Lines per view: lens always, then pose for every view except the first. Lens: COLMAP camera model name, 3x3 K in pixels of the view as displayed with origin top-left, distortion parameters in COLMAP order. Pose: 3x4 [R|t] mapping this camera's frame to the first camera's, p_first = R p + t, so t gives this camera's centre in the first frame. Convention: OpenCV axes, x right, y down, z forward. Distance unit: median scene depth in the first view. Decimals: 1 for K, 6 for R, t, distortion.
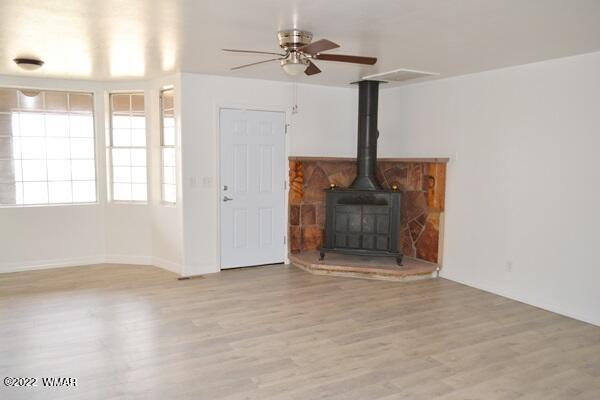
lens RADIAL K [[478.3, 0, 300.0], [0, 478.3, 192.7], [0, 0, 1]] dist [0.025709, 0.001860]
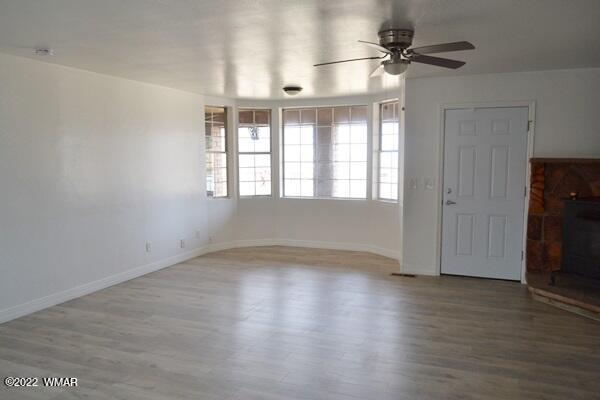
lens RADIAL K [[478.3, 0, 300.0], [0, 478.3, 192.7], [0, 0, 1]] dist [0.025709, 0.001860]
pose [[0.640760, 0.049578, -0.766139, 0.396396], [-0.054823, 0.998320, 0.018751, -0.008274], [0.765781, 0.029988, 0.642401, 0.143195]]
